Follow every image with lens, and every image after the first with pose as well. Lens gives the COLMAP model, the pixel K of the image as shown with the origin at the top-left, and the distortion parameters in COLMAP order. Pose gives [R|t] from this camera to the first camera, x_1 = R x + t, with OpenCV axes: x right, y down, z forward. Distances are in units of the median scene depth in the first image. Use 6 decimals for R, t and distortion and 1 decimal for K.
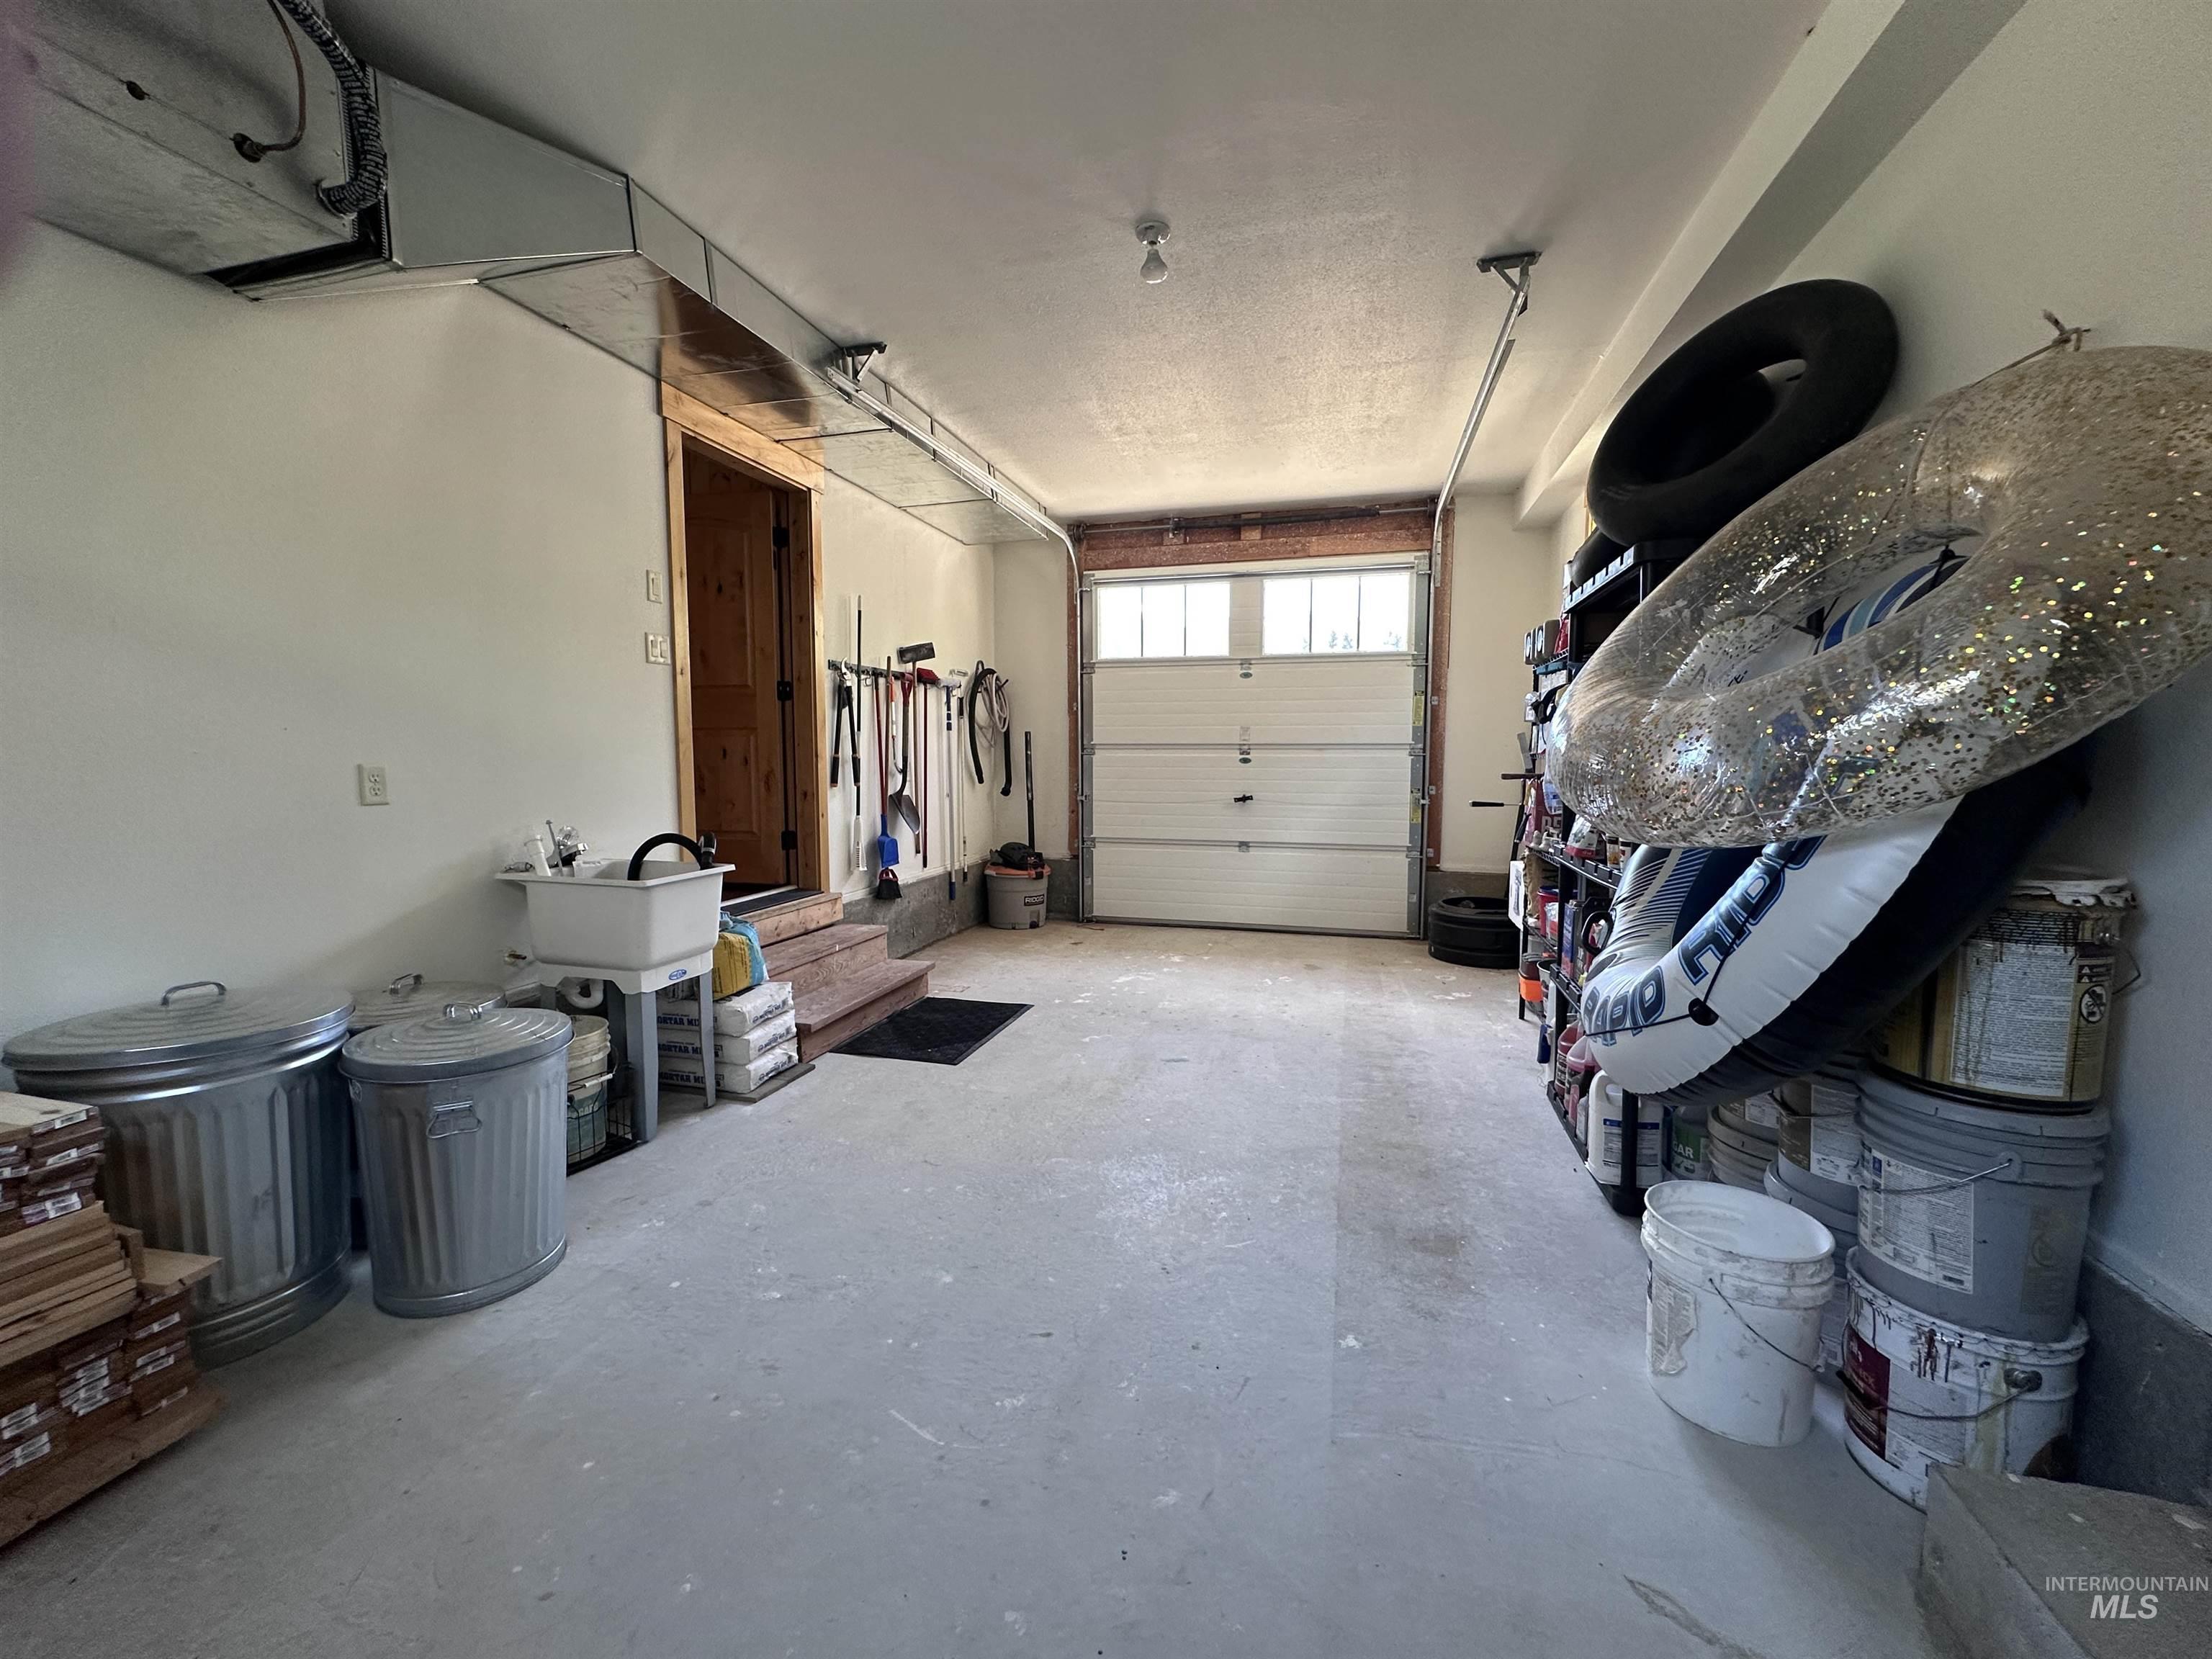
lens RADIAL K [[876.6, 0, 1108.7], [0, 876.6, 828.1], [0, 0, 1]] dist [-0.005871, 0.001229]
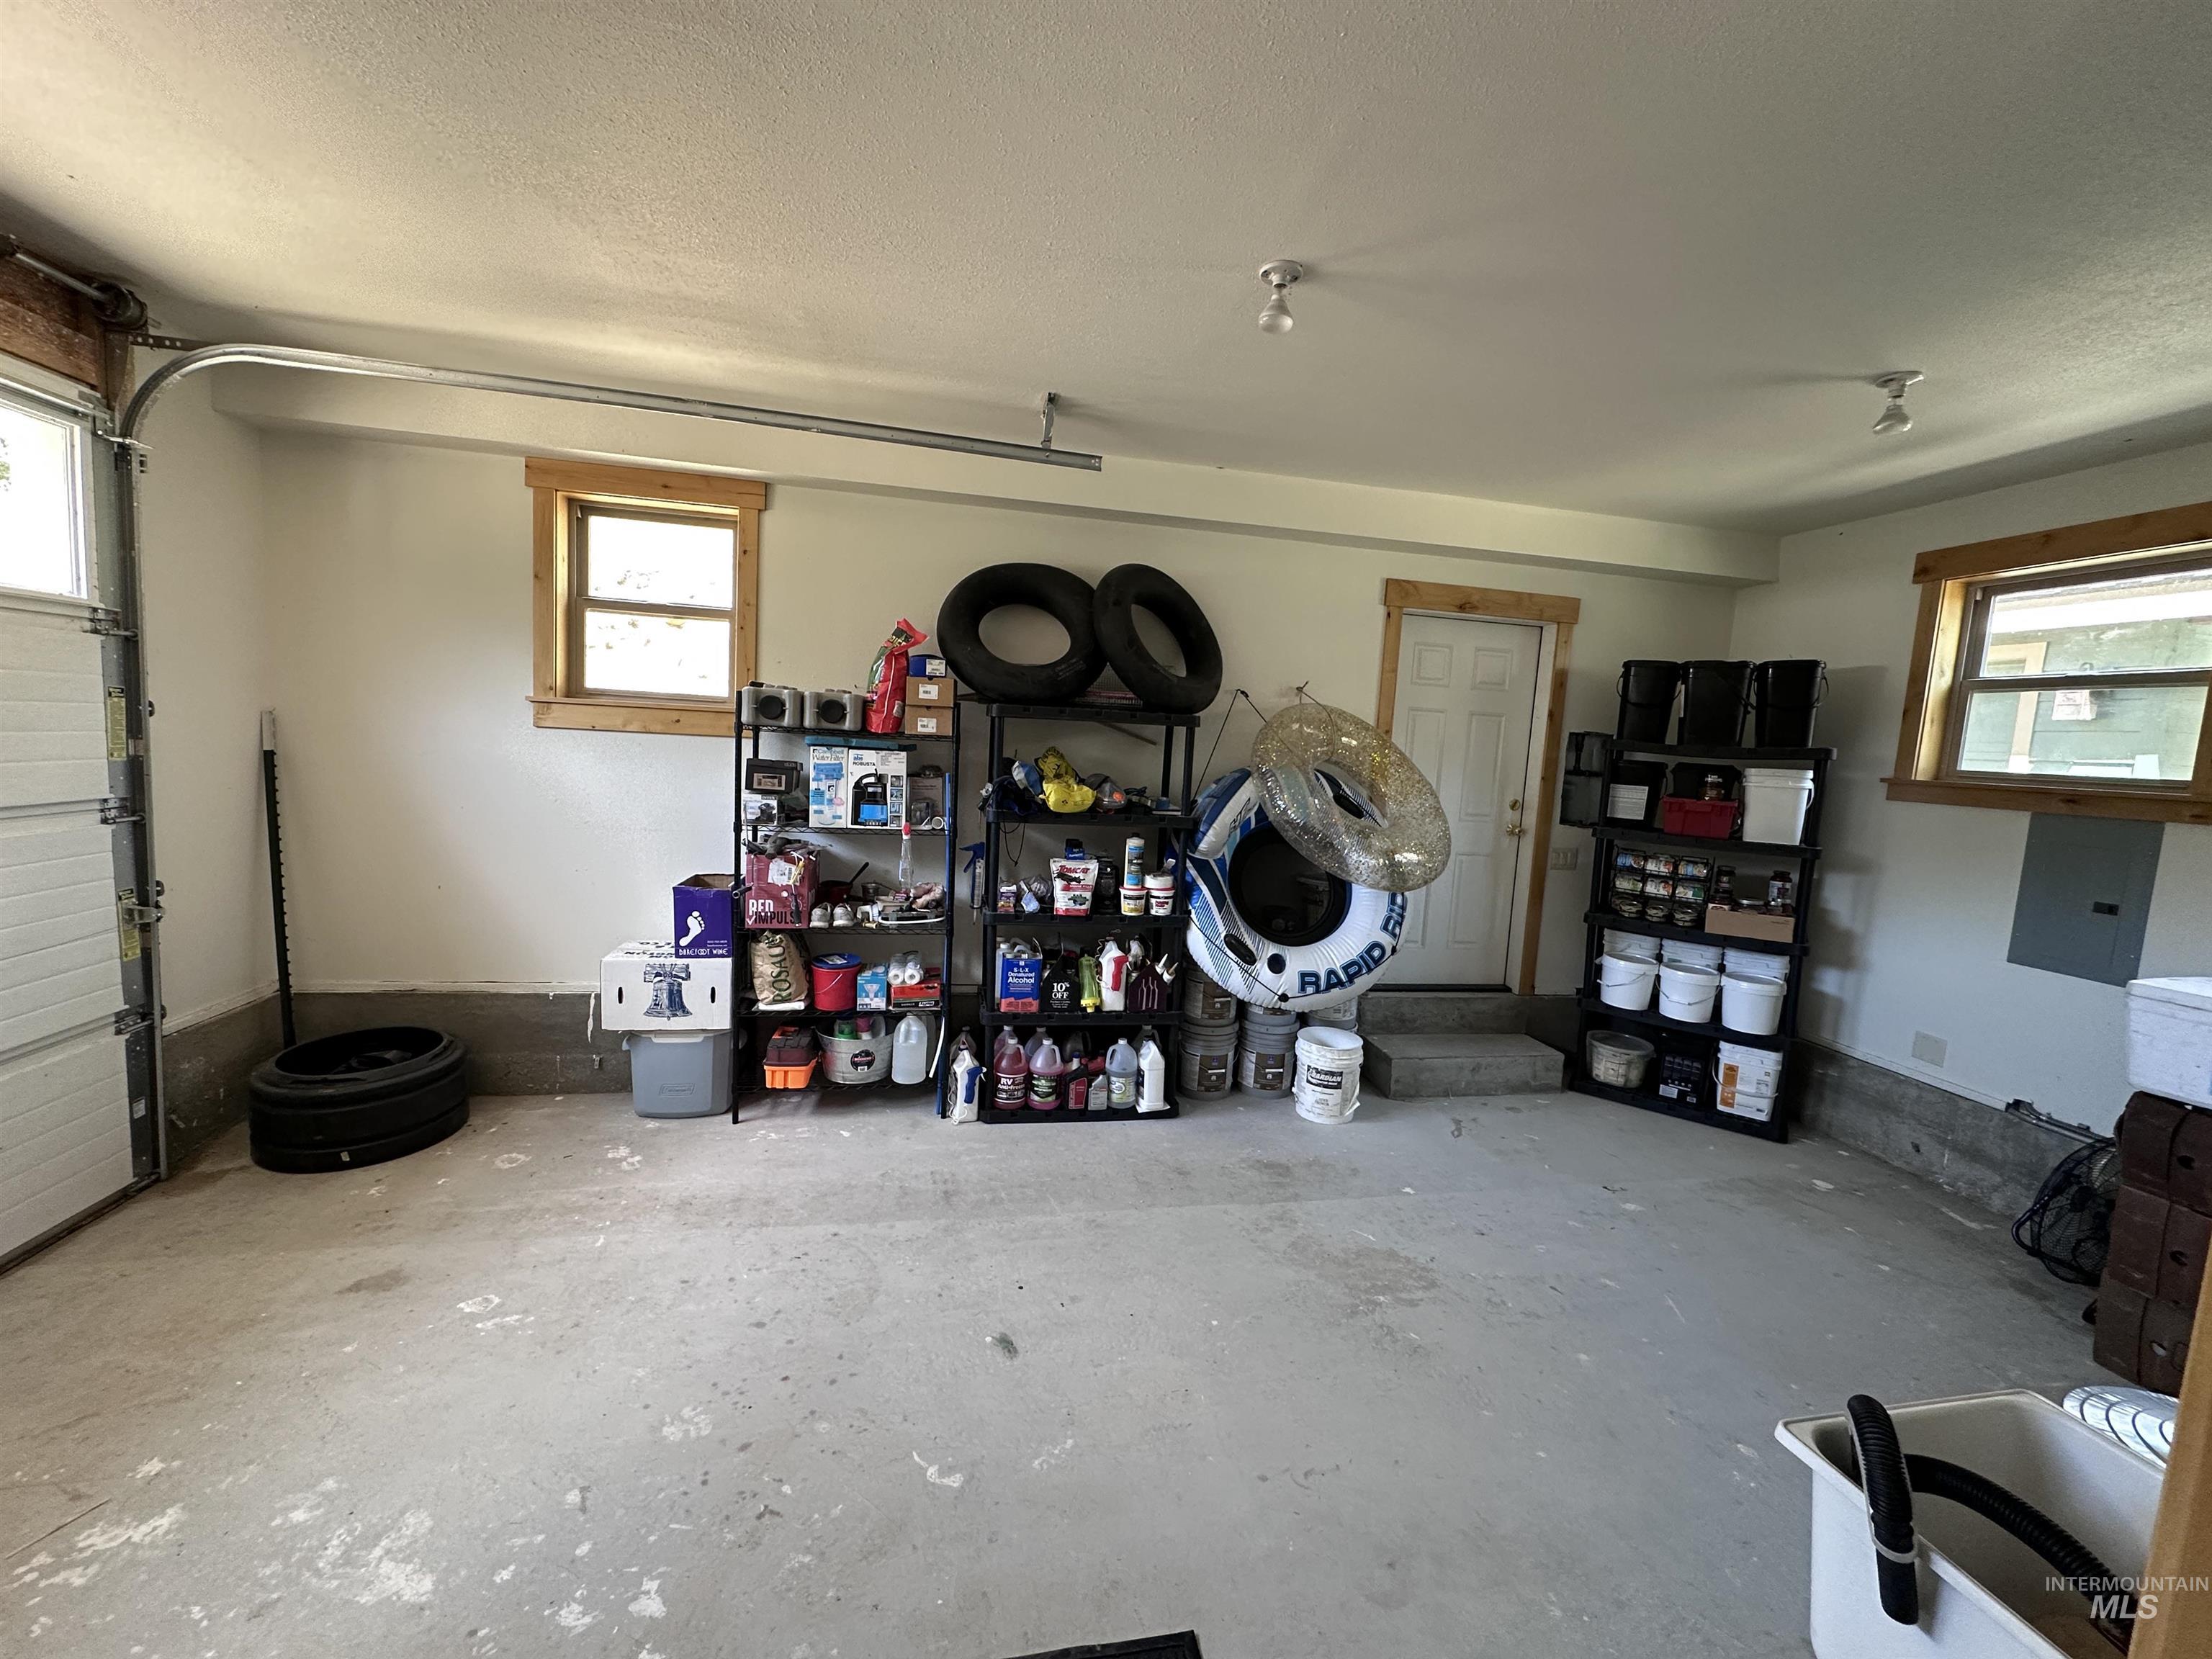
lens RADIAL K [[876.6, 0, 1108.4], [0, 876.6, 818.4], [0, 0, 1]] dist [-0.005871, 0.001229]
pose [[-0.434767, -0.114253, 0.893266, -0.380687], [0.020162, 0.990436, 0.136495, -0.169927], [-0.900317, 0.077353, -0.428305, 0.874559]]
